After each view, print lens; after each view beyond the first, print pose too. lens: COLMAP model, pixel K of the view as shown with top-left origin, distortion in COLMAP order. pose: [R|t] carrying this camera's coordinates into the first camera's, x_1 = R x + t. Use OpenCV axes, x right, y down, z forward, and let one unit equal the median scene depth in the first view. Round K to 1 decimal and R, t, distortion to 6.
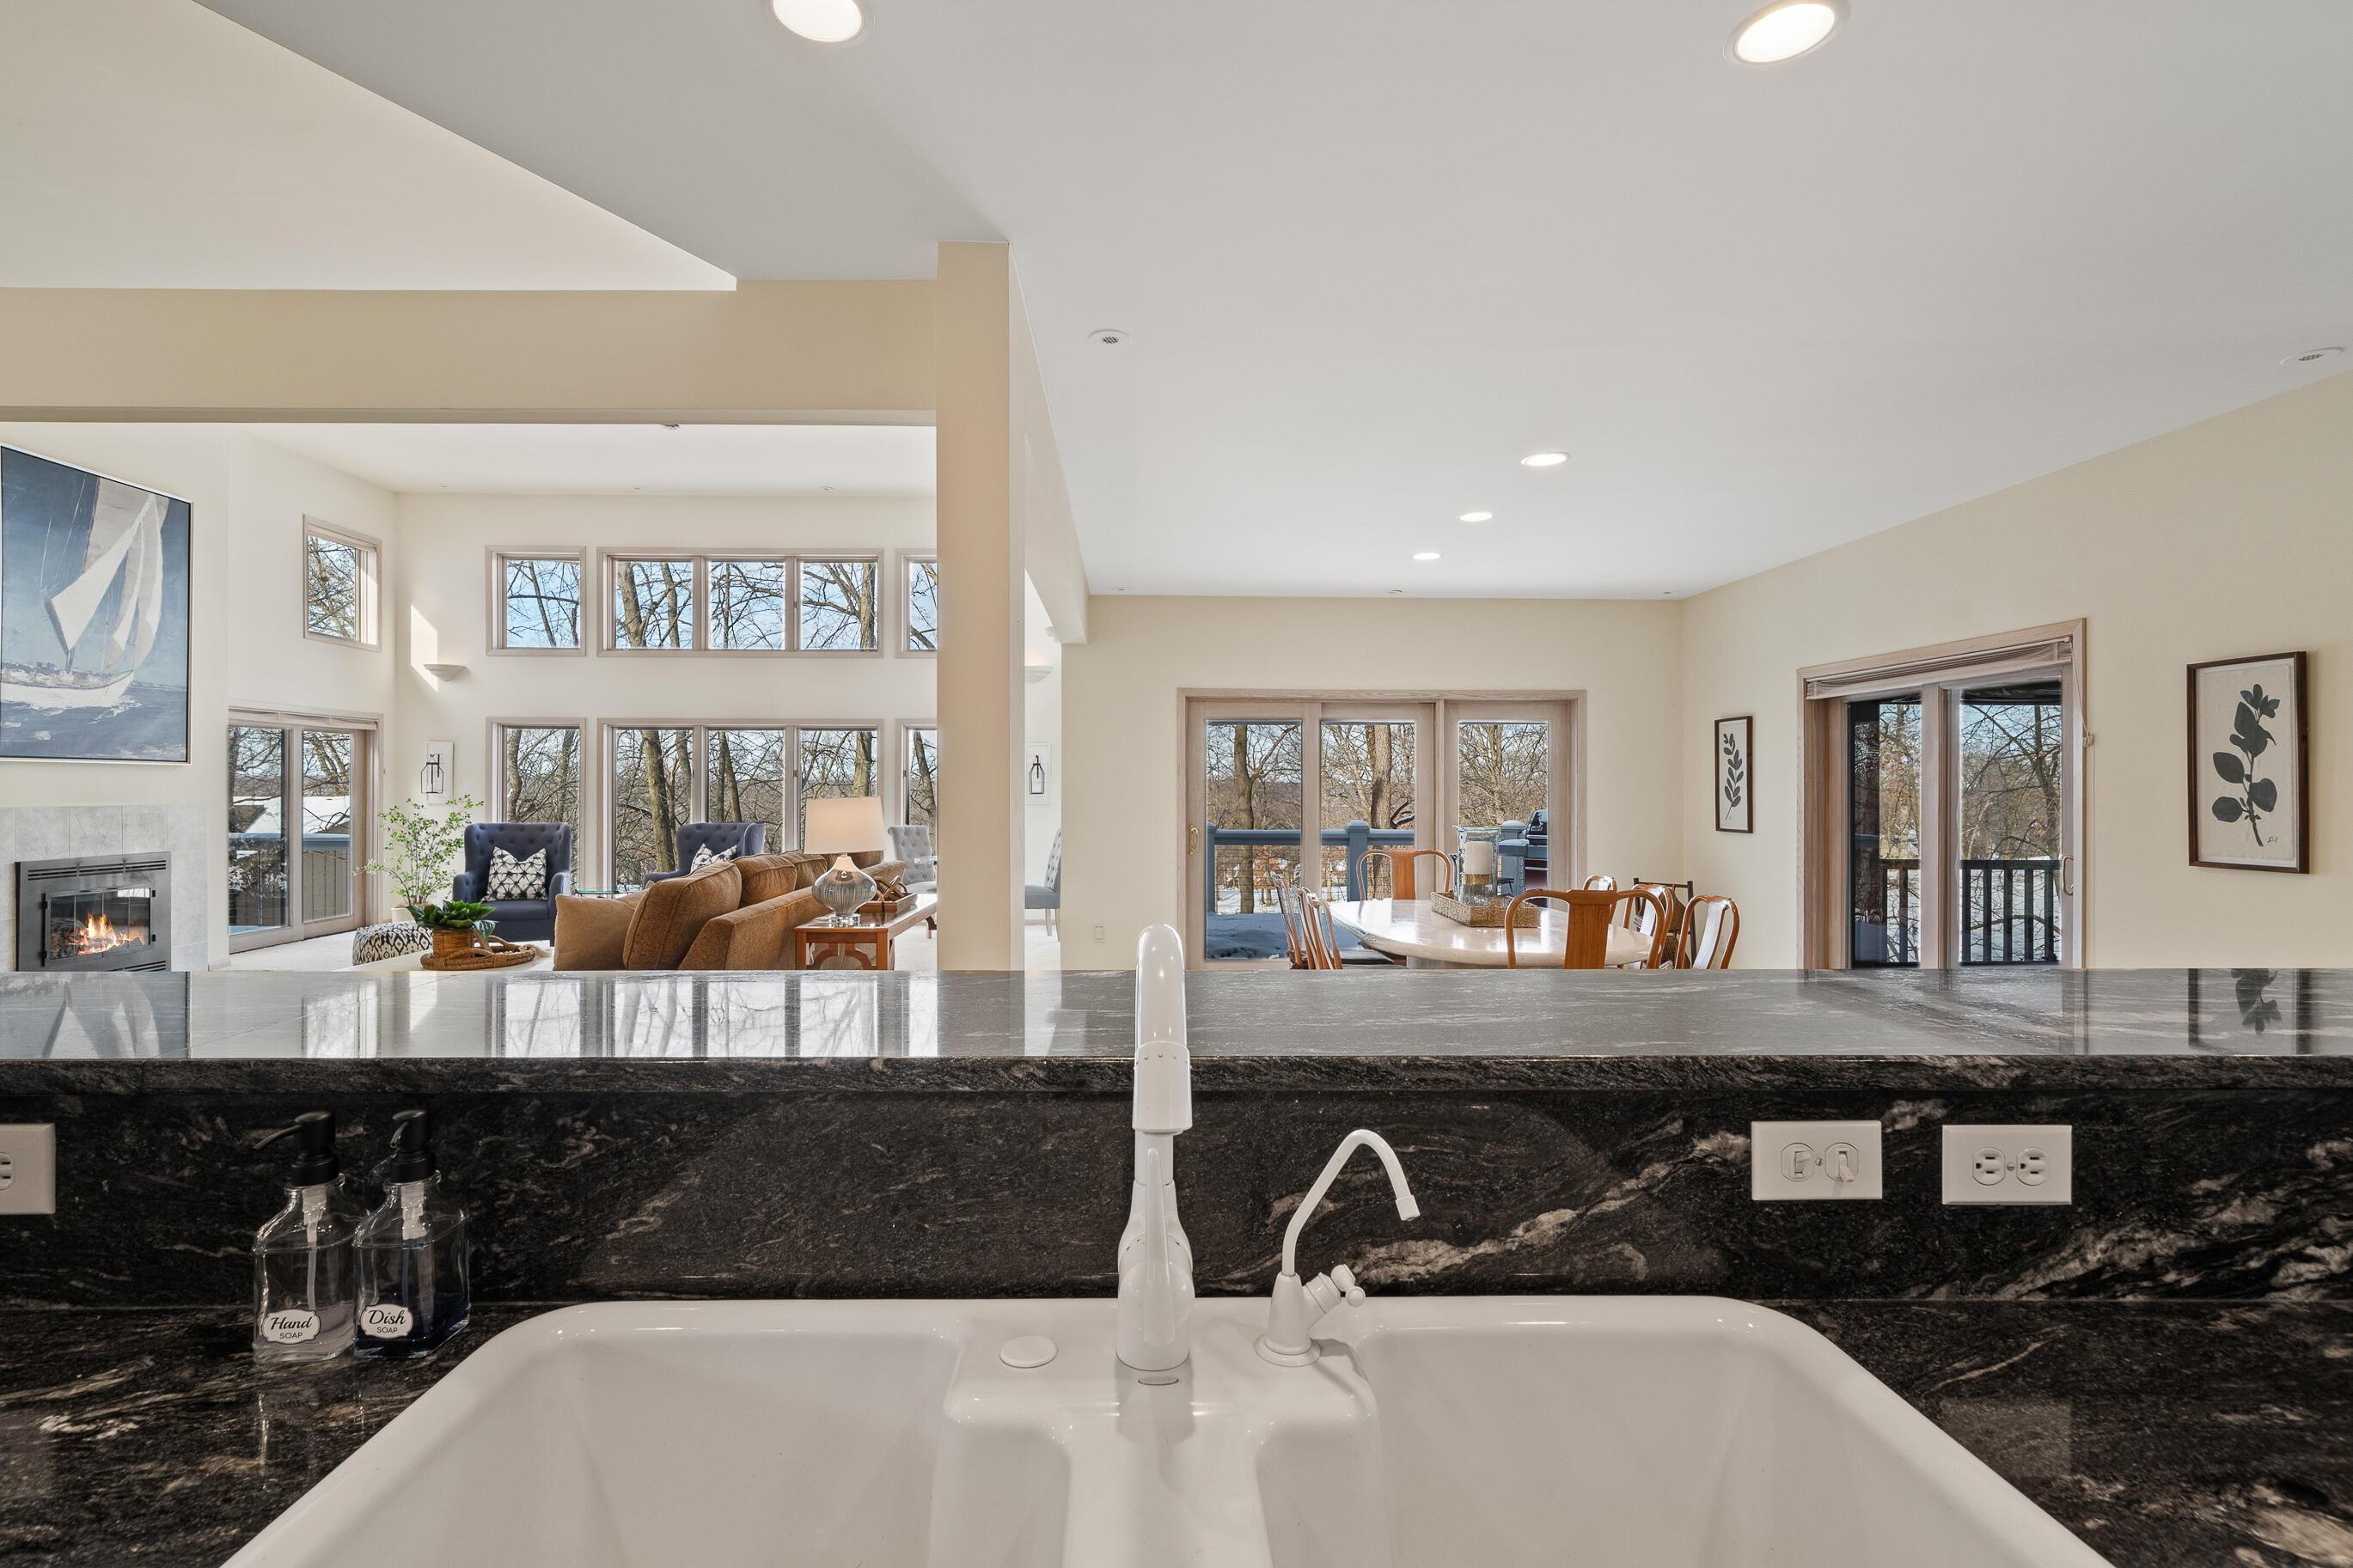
lens RADIAL K [[1074.7, 0, 1137.0], [0, 1074.7, 787.1], [0, 0, 1]] dist [0.000093, 0.000370]
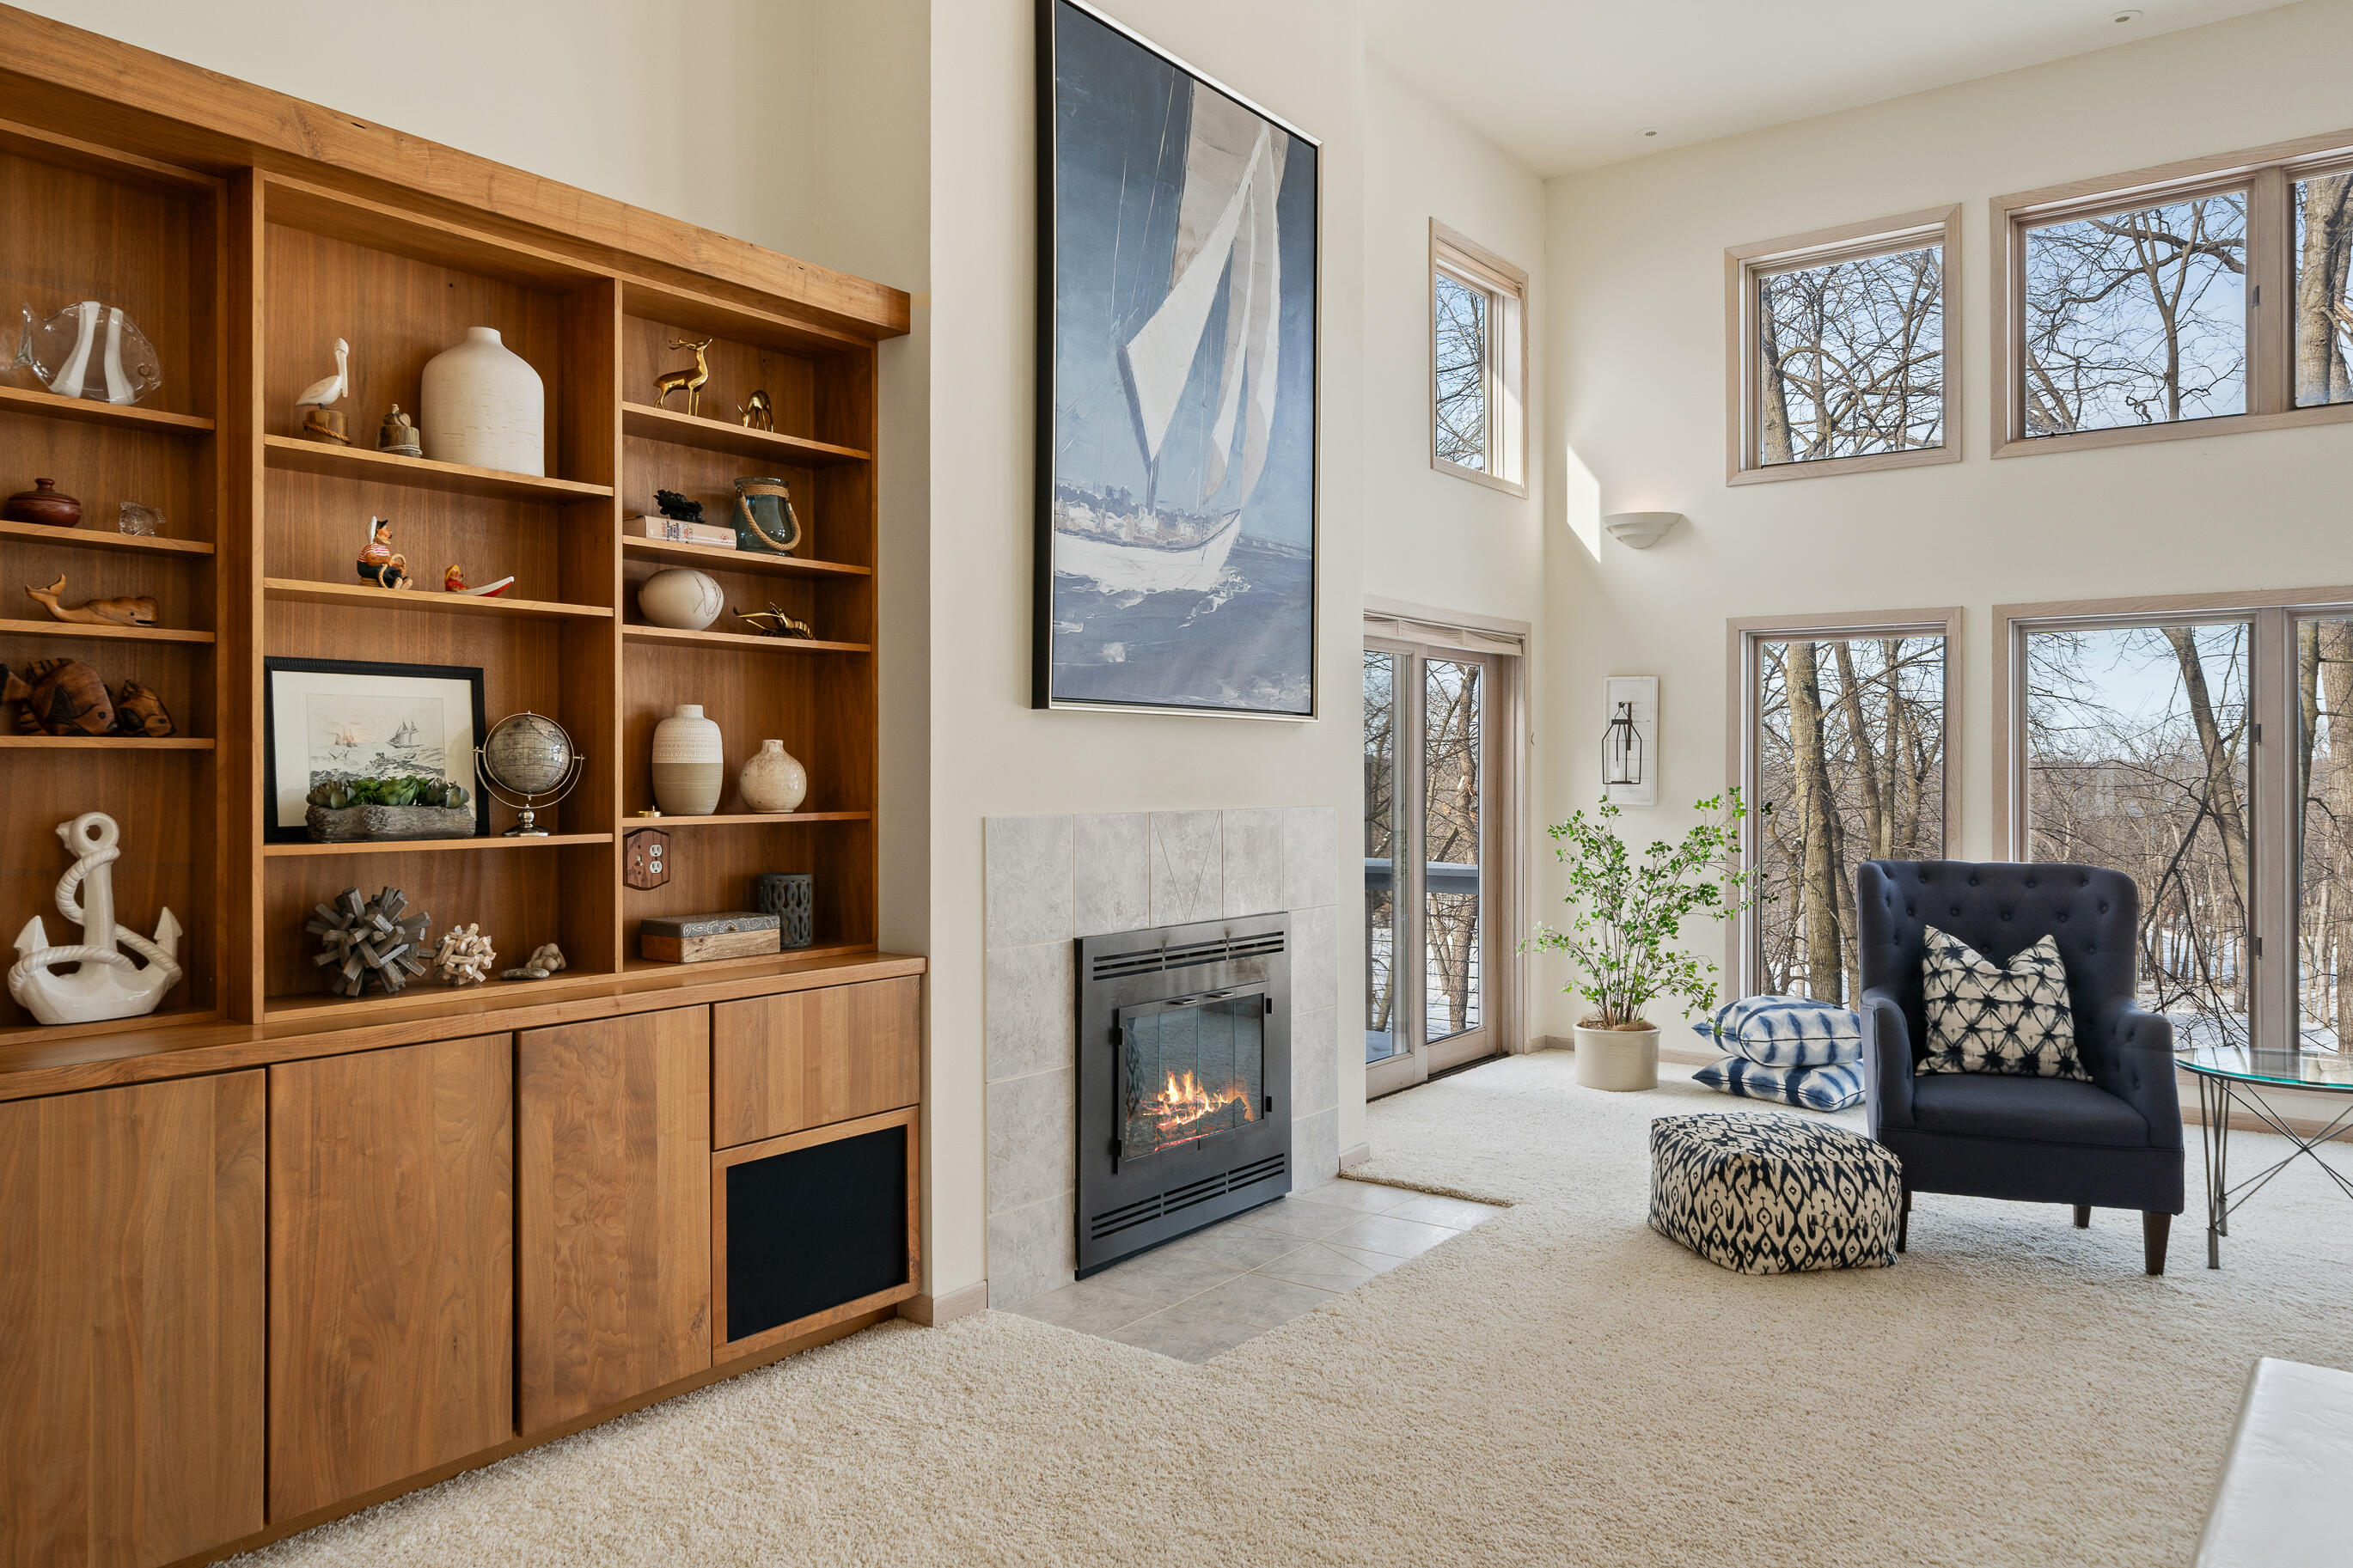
lens RADIAL K [[1601.4, 0, 1165.4], [0, 1601.4, 768.3], [0, 0, 1]] dist [0.002506, 0.001397]
pose [[0.788946, -0.002908, -0.614455, -0.481770], [0.000666, 0.999992, -0.003877, 0.001662], [0.614462, 0.002649, 0.788942, 0.398552]]
